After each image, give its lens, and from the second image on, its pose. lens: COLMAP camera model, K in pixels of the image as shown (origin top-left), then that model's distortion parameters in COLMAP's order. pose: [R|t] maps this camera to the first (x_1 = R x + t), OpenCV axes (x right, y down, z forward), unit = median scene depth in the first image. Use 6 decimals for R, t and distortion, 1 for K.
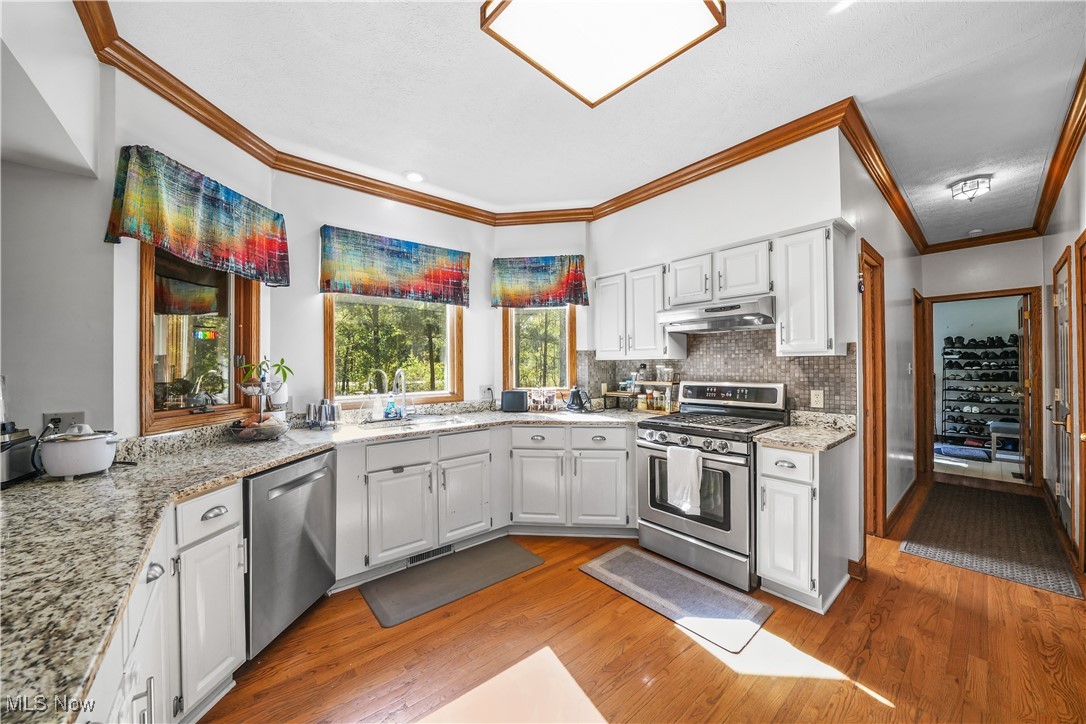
lens RADIAL K [[385.7, 0, 547.2], [0, 385.7, 355.9], [0, 0, 1]] dist [-0.019189, 0.000141]
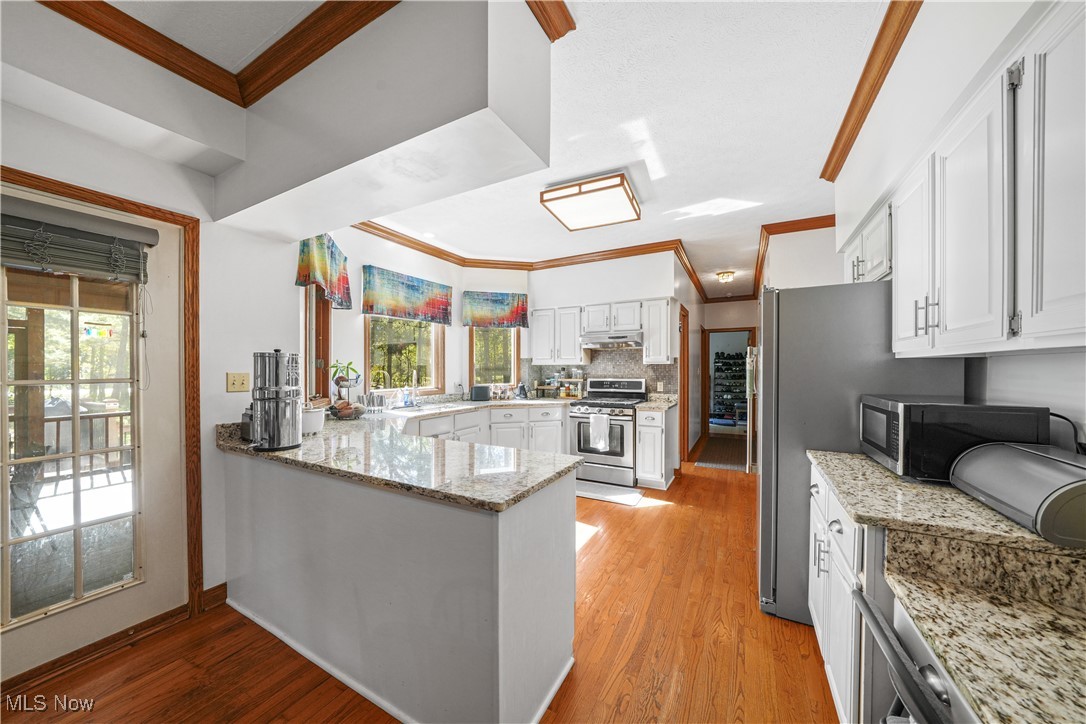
lens RADIAL K [[385.7, 0, 547.2], [0, 385.7, 355.9], [0, 0, 1]] dist [-0.019189, 0.000141]
pose [[0.923334, 0.018438, 0.383554, -0.437653], [-0.014952, 0.999815, -0.012068, -0.007195], [-0.383706, 0.005408, 0.923440, -0.439129]]
